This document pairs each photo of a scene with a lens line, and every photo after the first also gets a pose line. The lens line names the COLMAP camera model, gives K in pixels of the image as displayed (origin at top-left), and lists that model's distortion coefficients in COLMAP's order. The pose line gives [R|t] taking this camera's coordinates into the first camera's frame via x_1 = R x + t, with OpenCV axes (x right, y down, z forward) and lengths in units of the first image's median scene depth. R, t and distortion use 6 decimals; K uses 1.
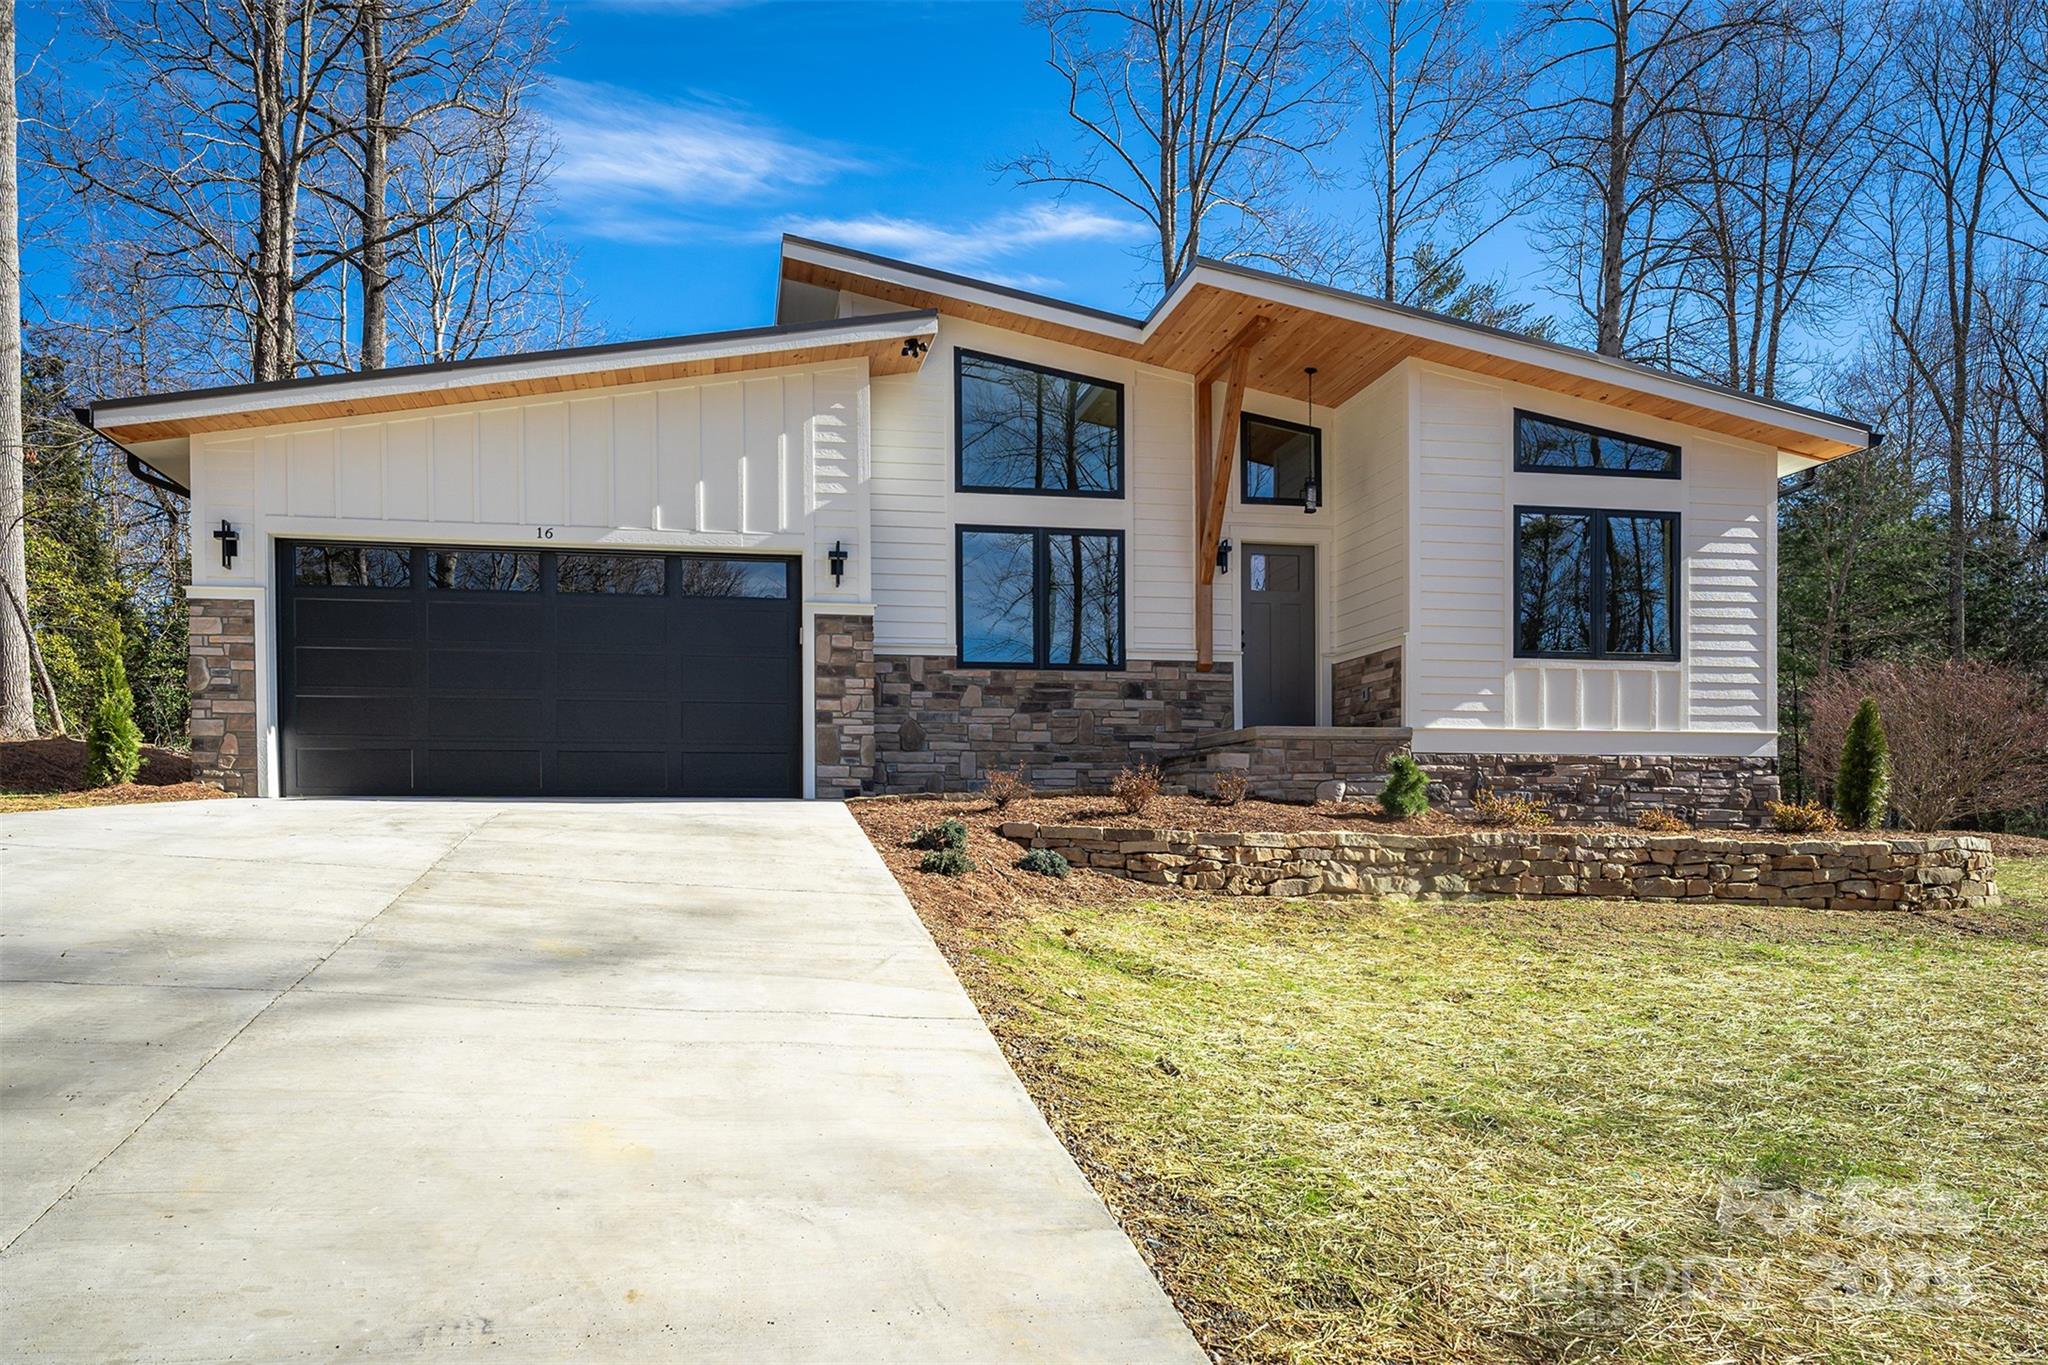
lens RADIAL K [[1279.3, 0, 891.3], [0, 1279.3, 820.3], [0, 0, 1]] dist [-0.001894, -0.001131]
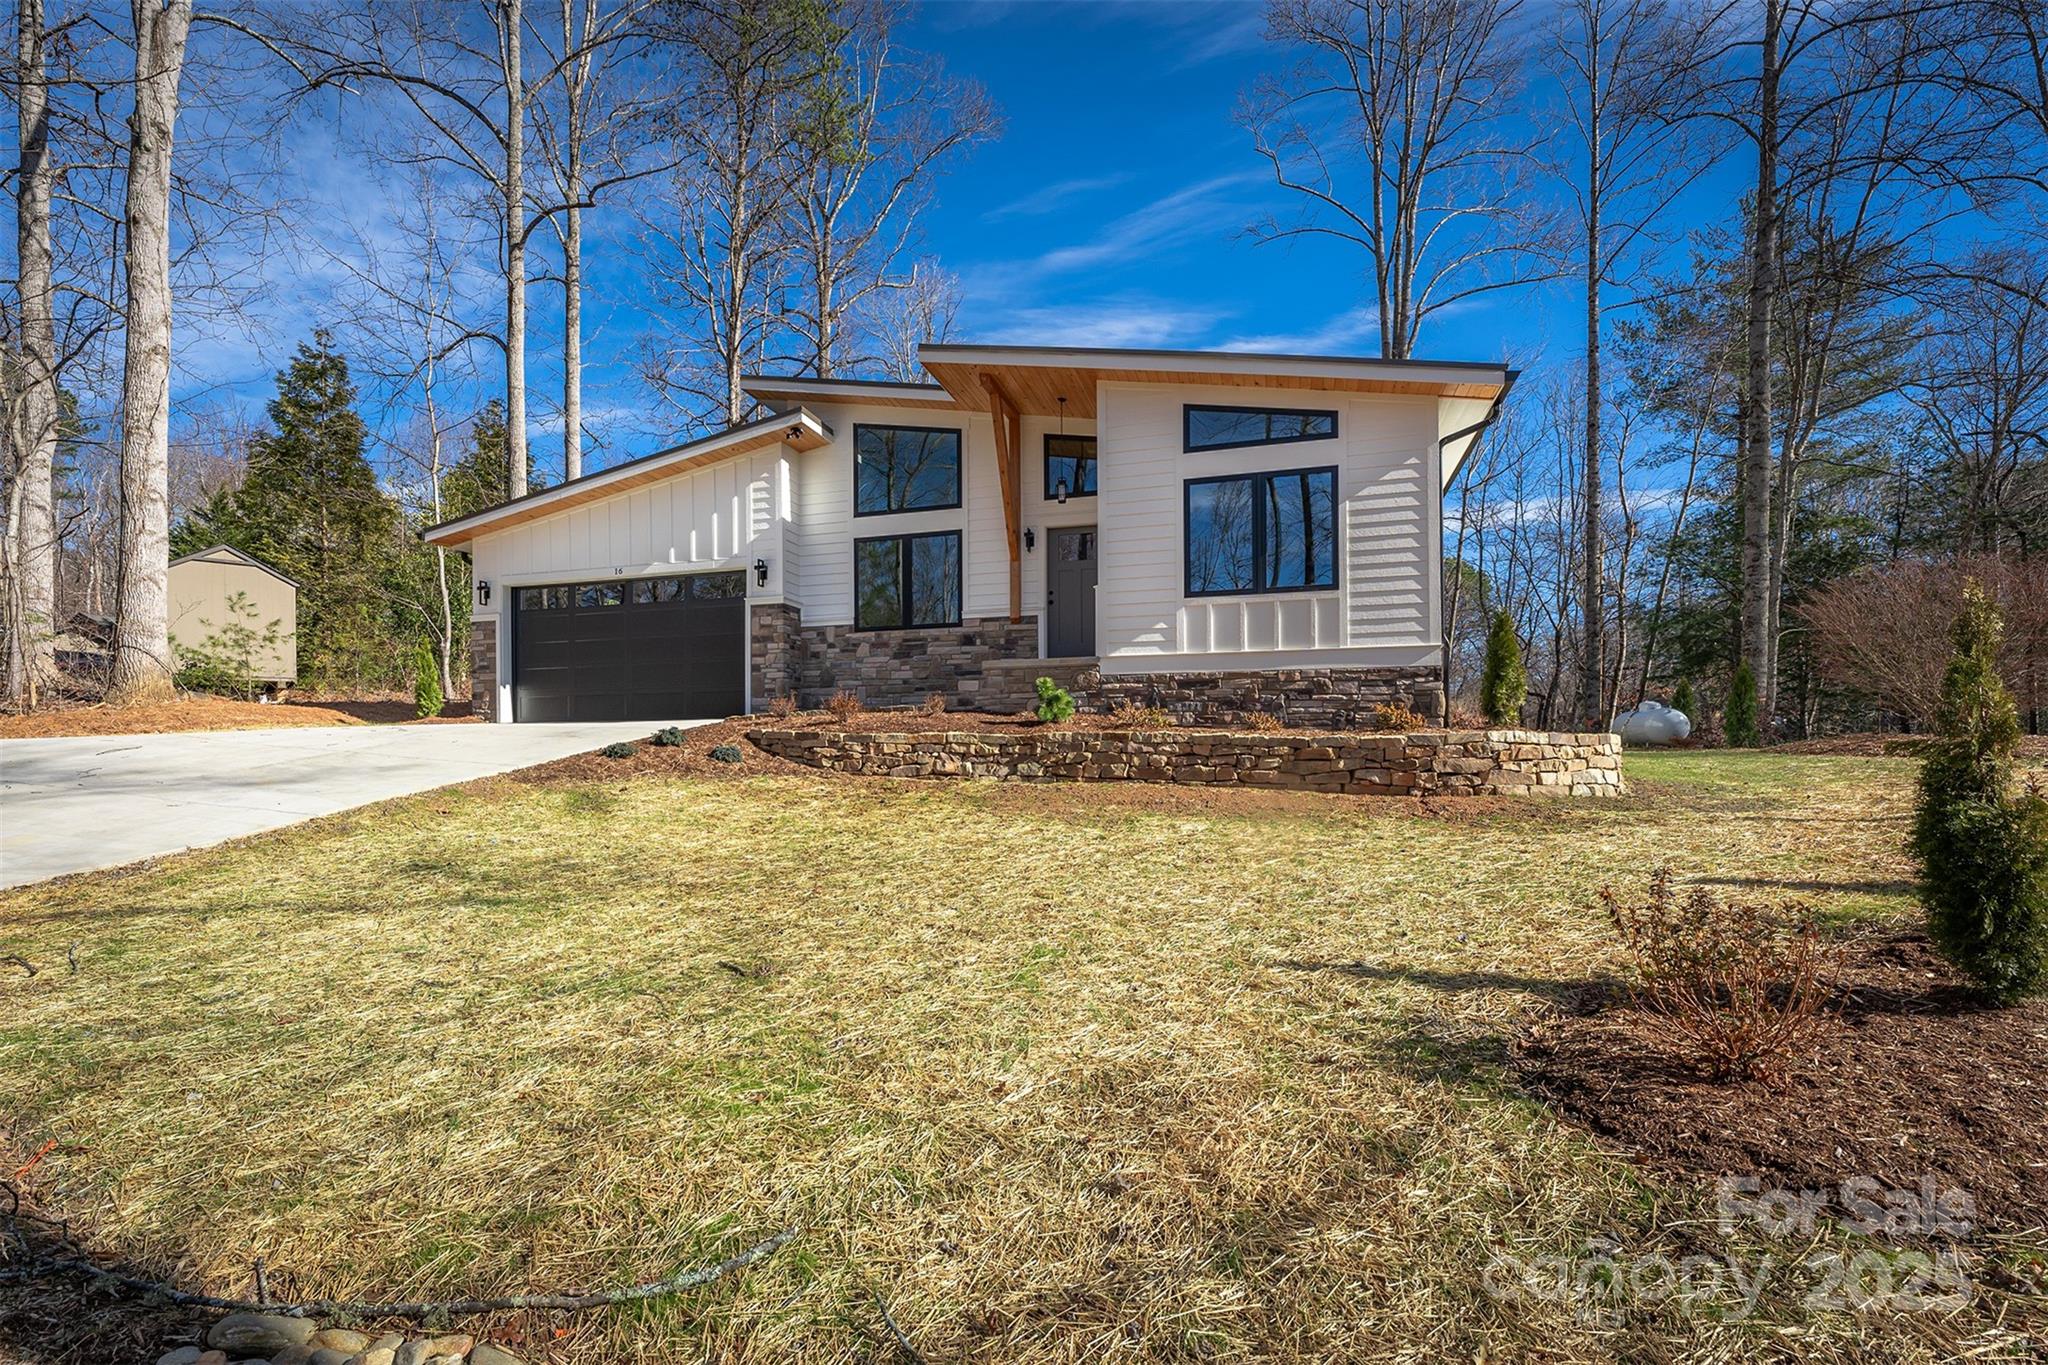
lens RADIAL K [[942.6, 0, 946.7], [0, 942.6, 736.4], [0, 0, 1]] dist [-0.002978, -0.000015]
pose [[0.889280, -0.011312, -0.457224, 0.702260], [0.005079, 0.999877, -0.014859, 0.024575], [0.457336, 0.010891, 0.889227, 0.051041]]
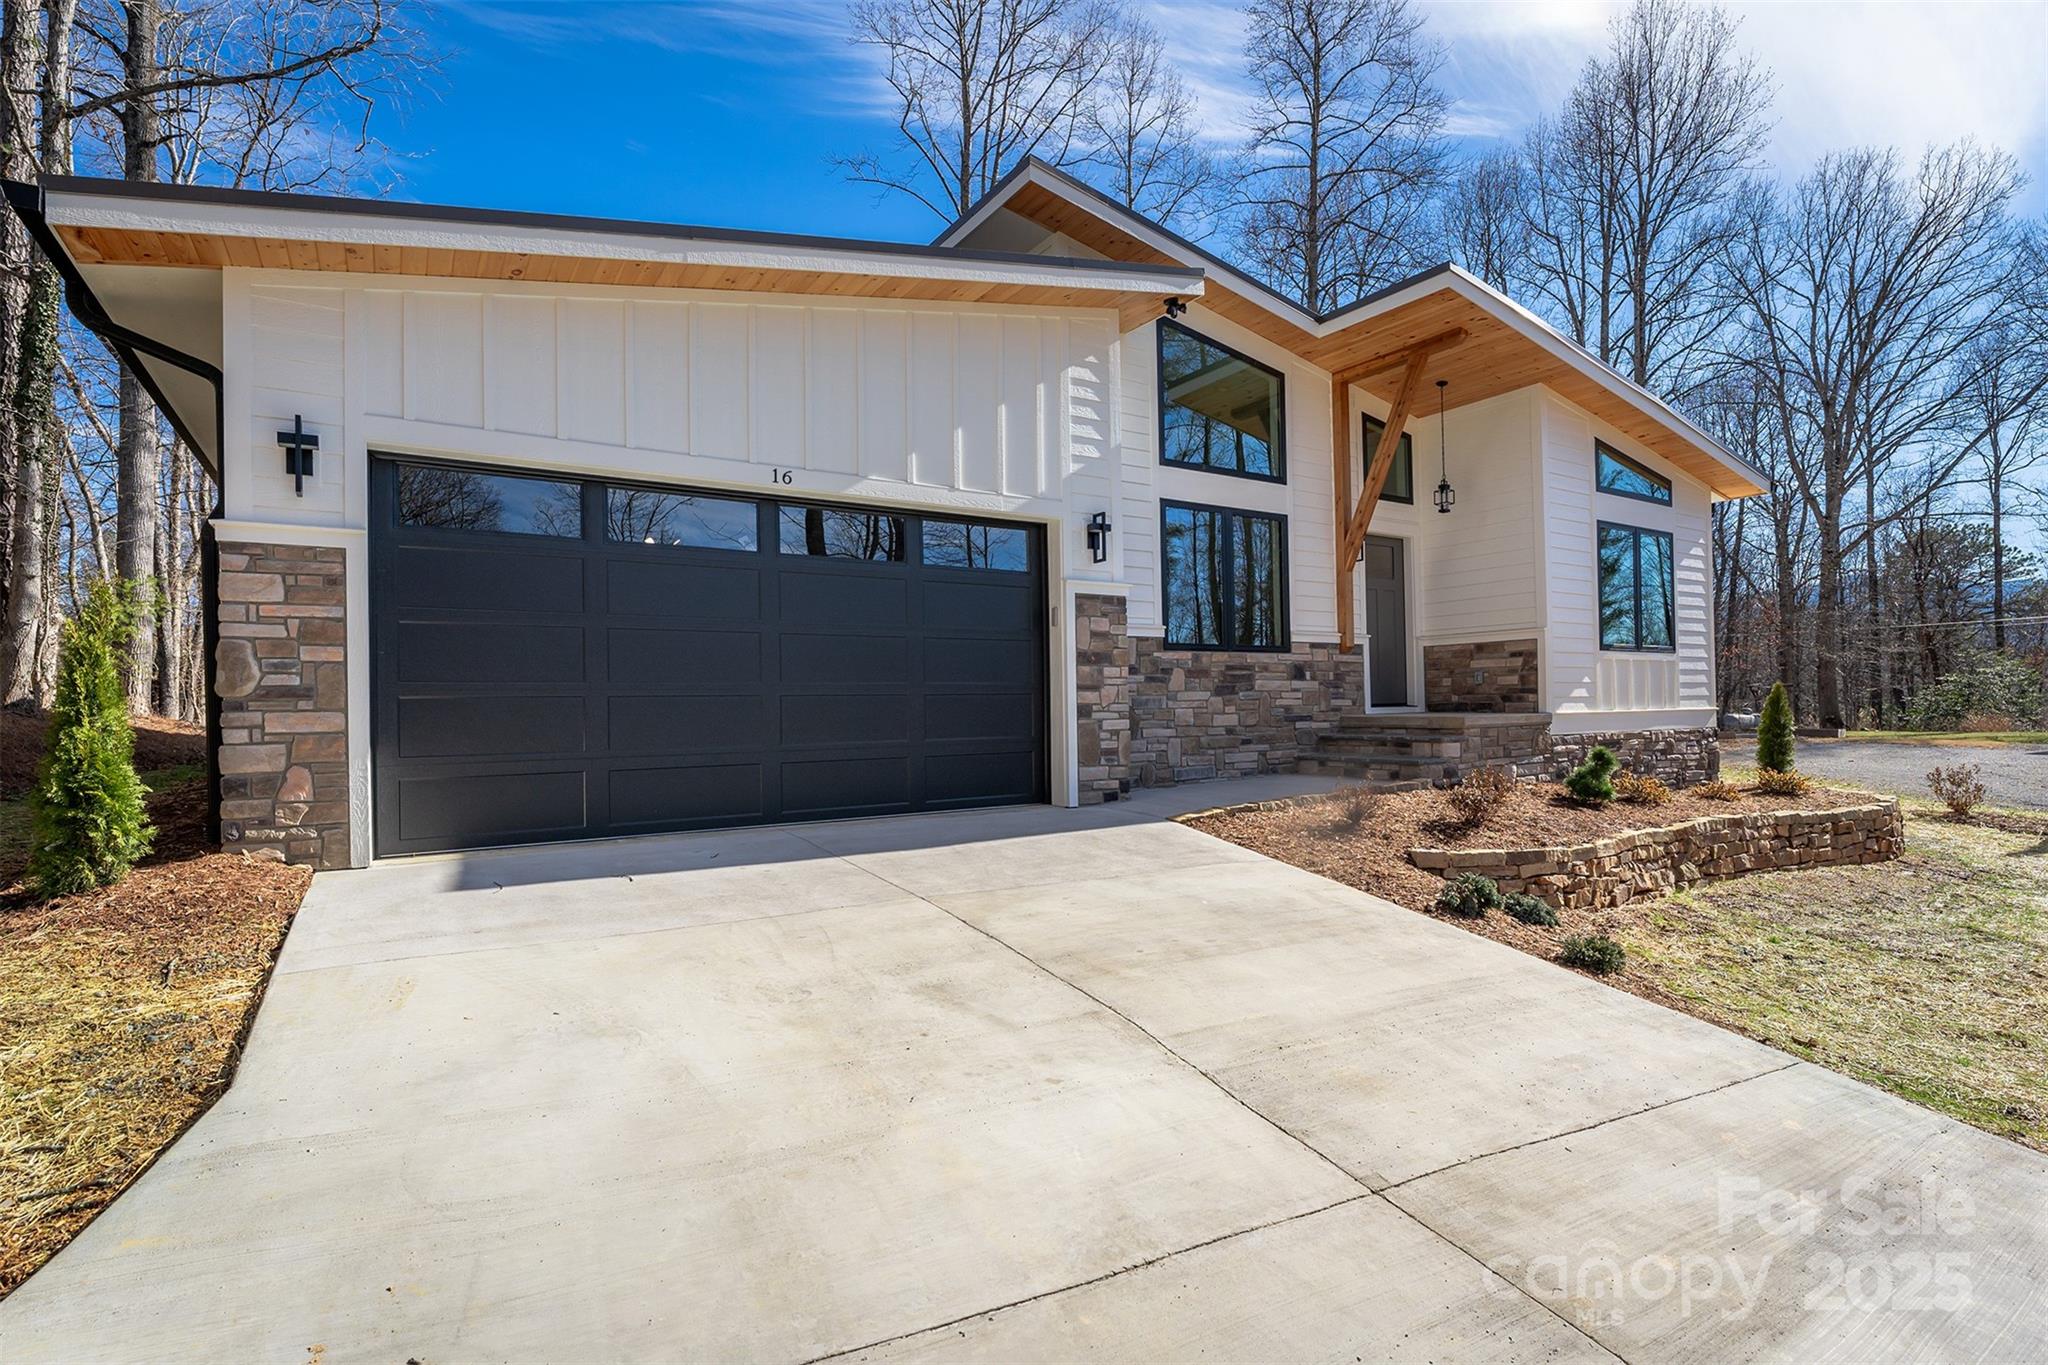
lens RADIAL K [[983.4, 0, 1003.9], [0, 983.4, 684.3], [0, 0, 1]] dist [-0.004947, -0.000061]
pose [[0.909938, -0.005043, 0.414713, -0.379942], [0.010507, 0.999885, -0.010895, -0.091849], [-0.414610, 0.014271, 0.909887, 0.408247]]
